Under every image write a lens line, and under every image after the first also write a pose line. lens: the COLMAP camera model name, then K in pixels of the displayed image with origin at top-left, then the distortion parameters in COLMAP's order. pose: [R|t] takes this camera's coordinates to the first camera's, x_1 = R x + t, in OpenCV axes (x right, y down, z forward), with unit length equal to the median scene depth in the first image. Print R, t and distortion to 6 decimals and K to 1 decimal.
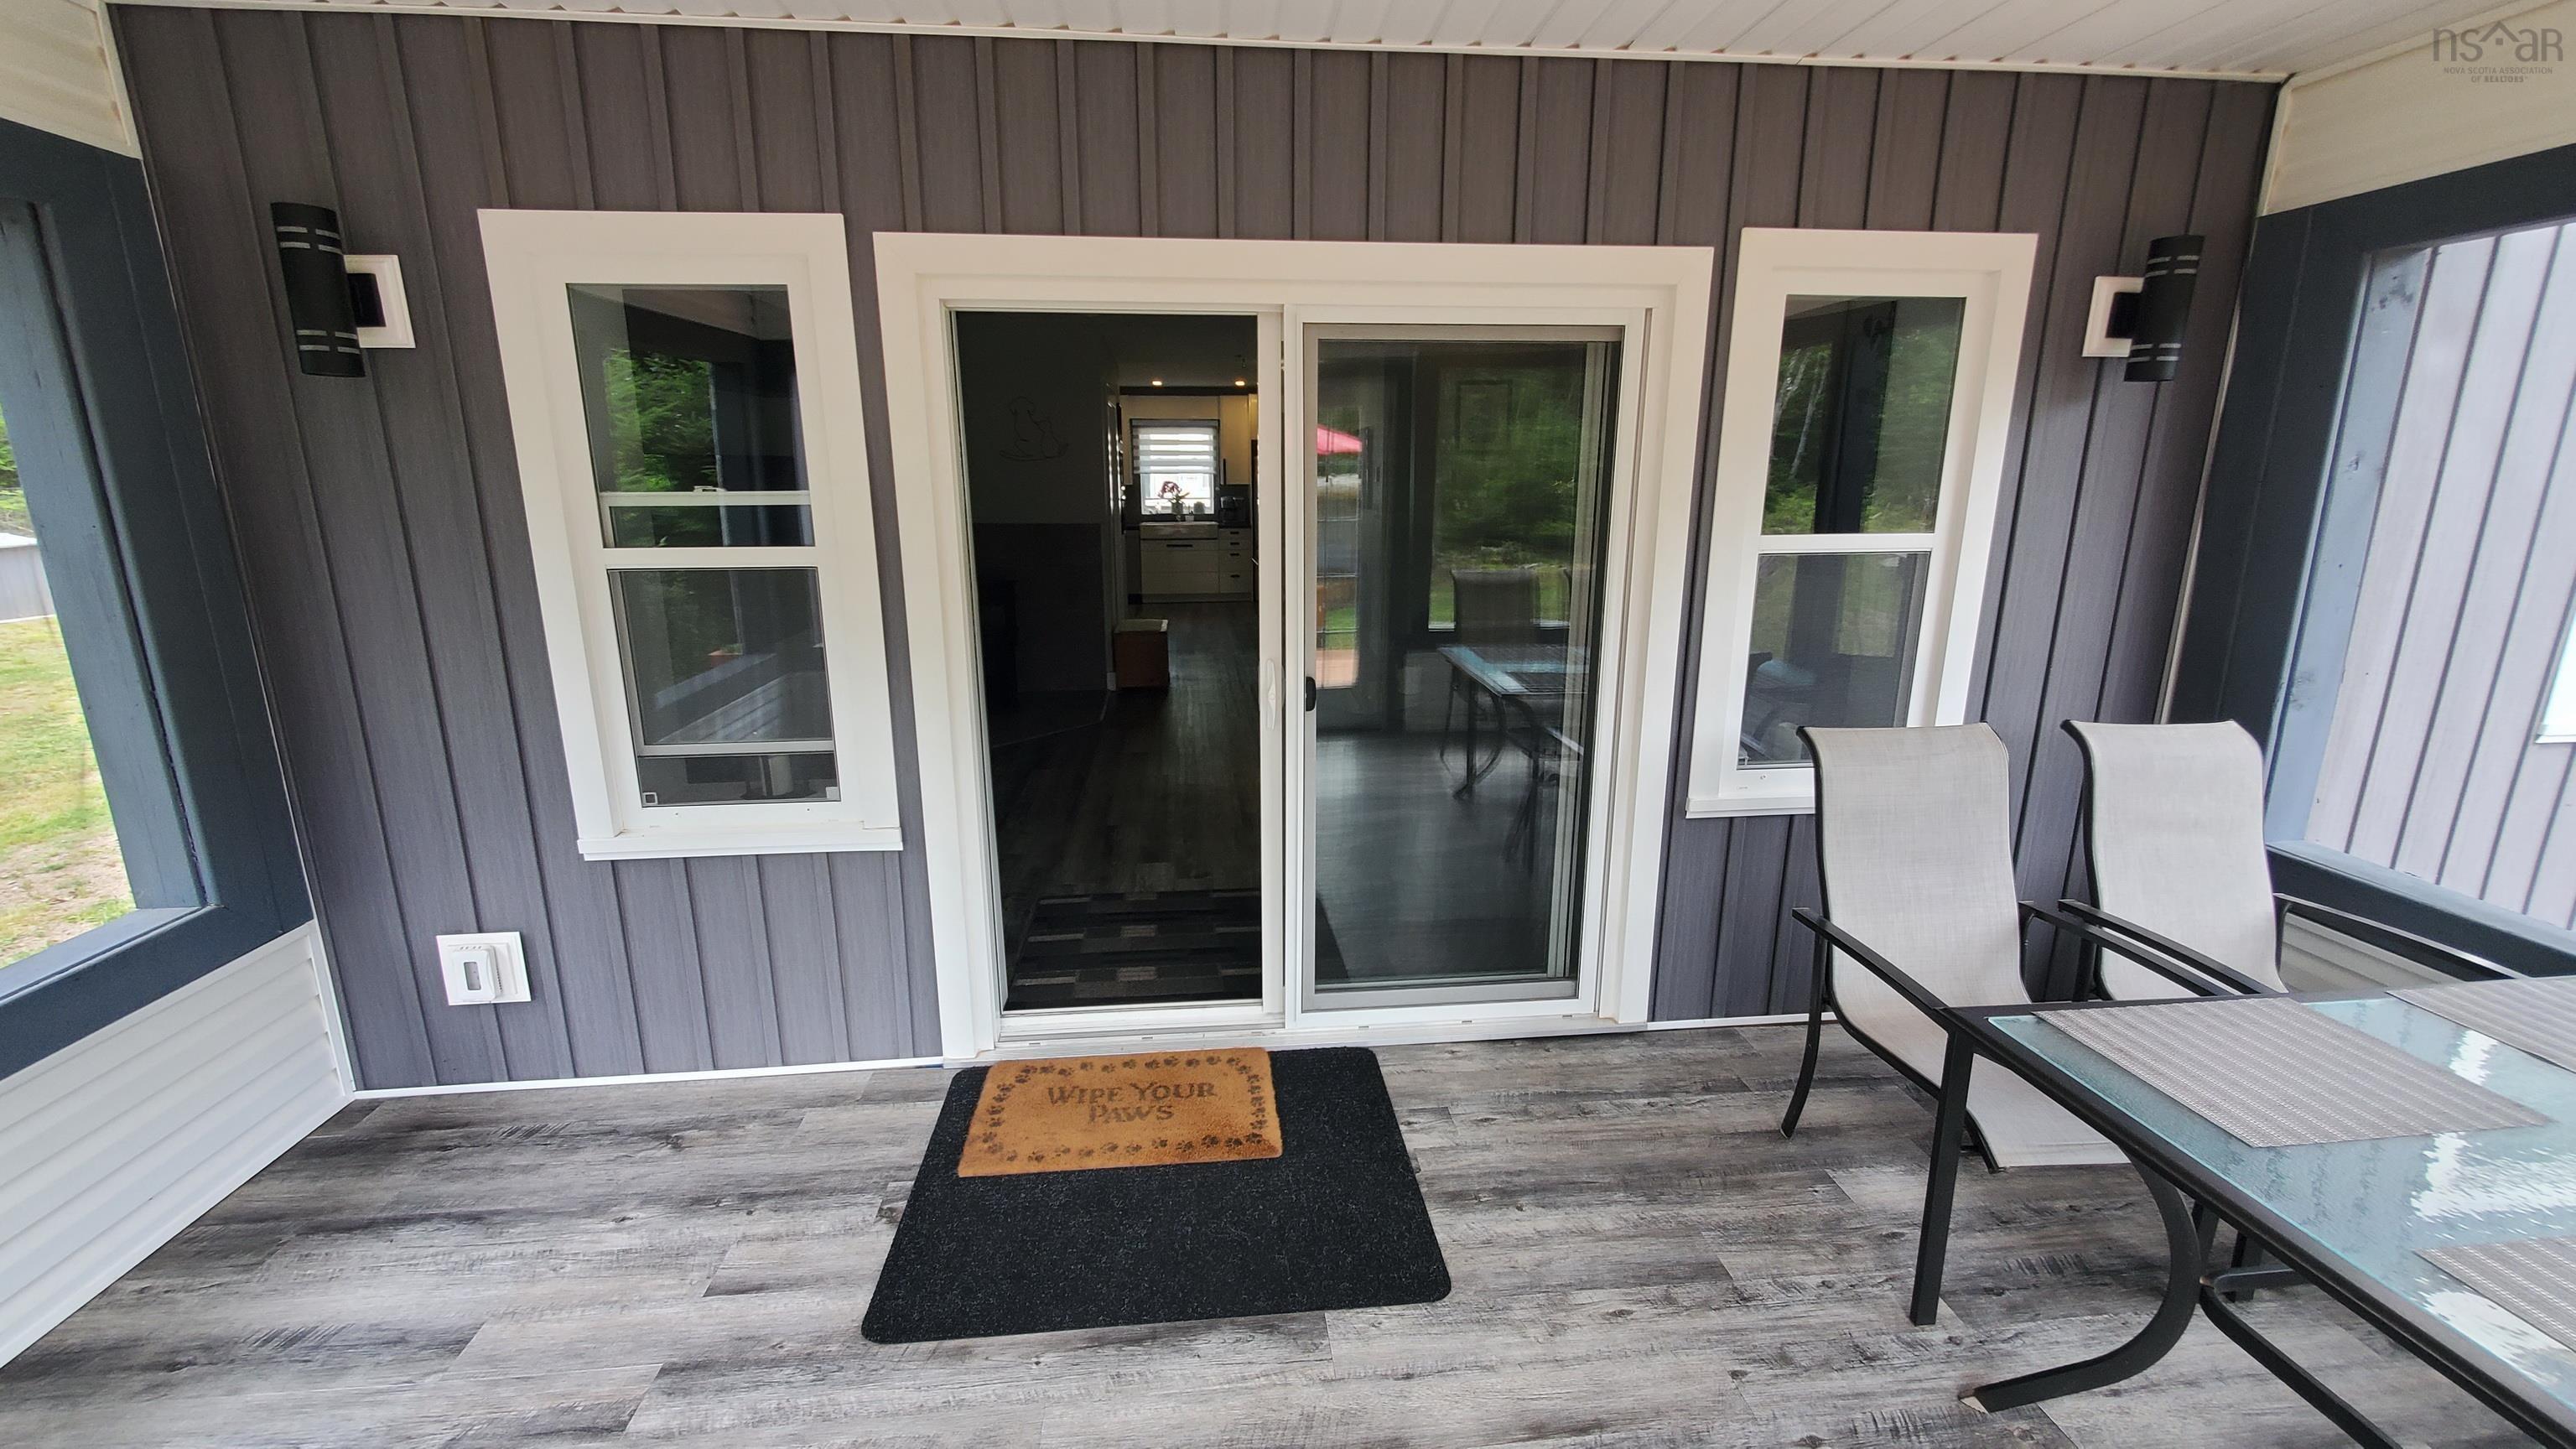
lens RADIAL K [[1019.8, 0, 1275.3], [0, 1019.8, 701.8], [0, 0, 1]] dist [0.000363, 0.000006]
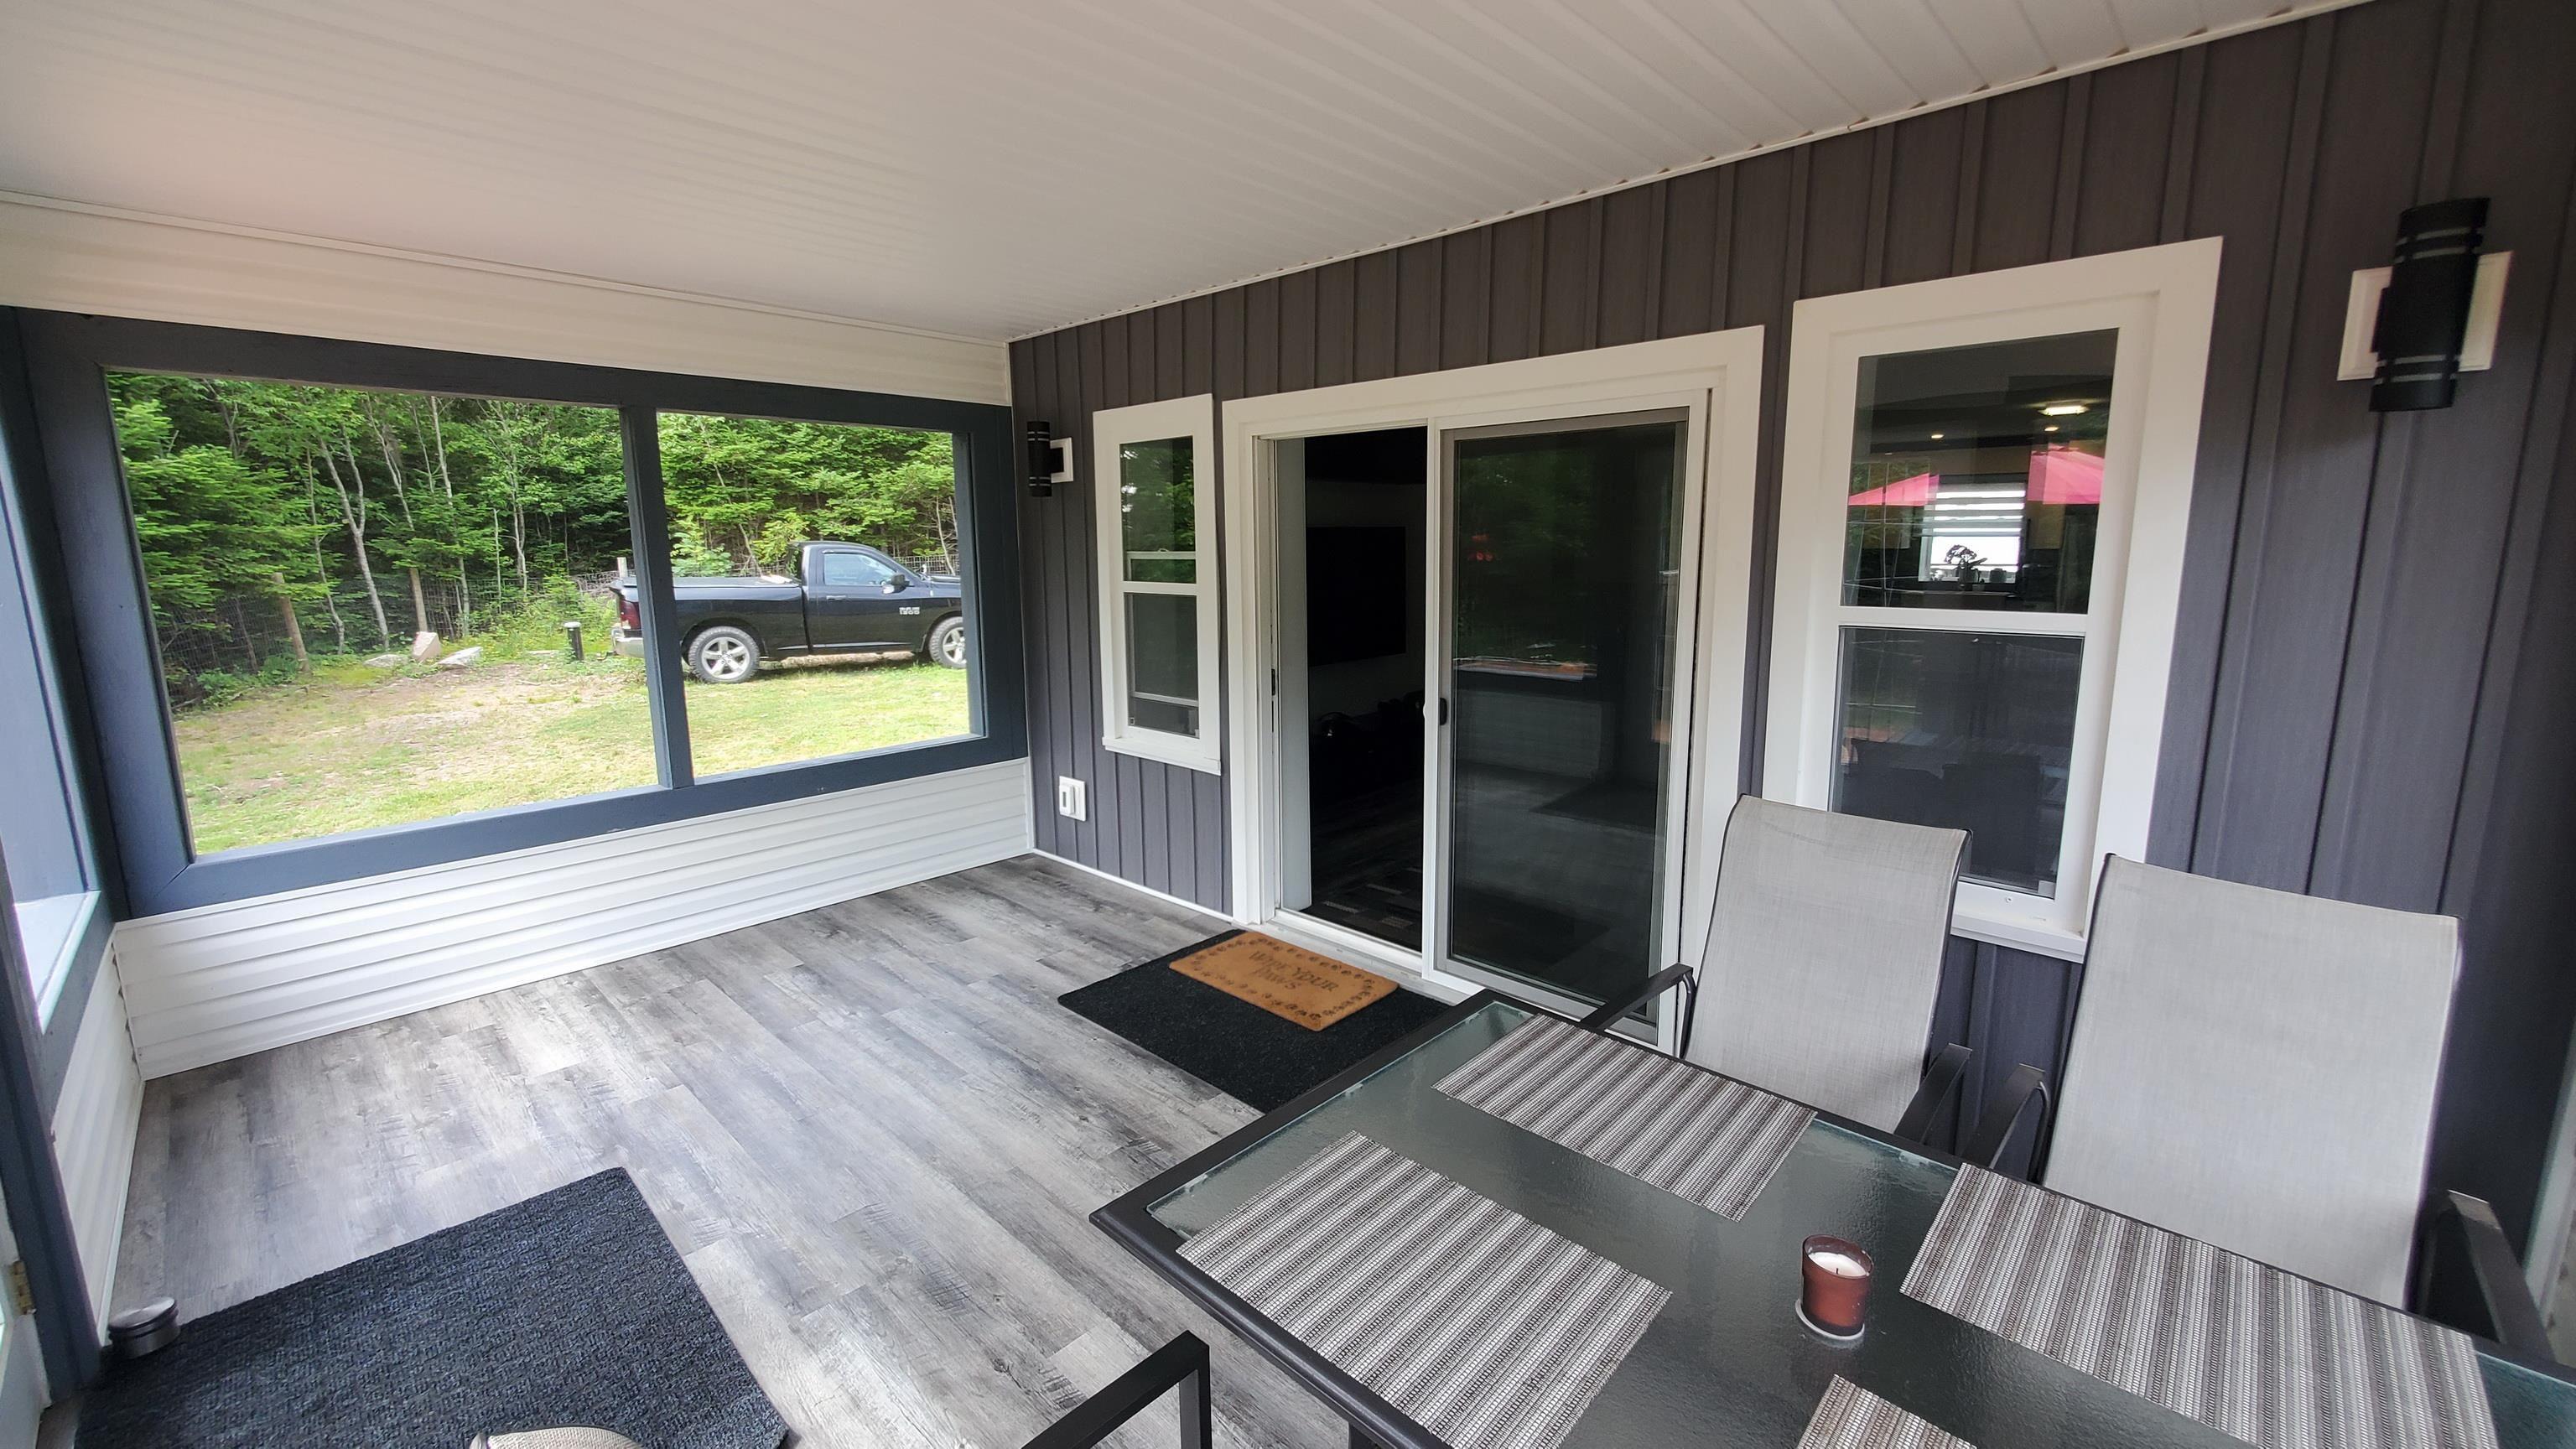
lens RADIAL K [[1019.8, 0, 1275.3], [0, 1019.8, 701.8], [0, 0, 1]] dist [0.000363, 0.000006]
pose [[0.655557, 0.117466, -0.745954, 0.916040], [-0.160748, 0.986894, 0.014139, -0.004714], [0.737838, 0.110642, 0.665847, -0.010440]]
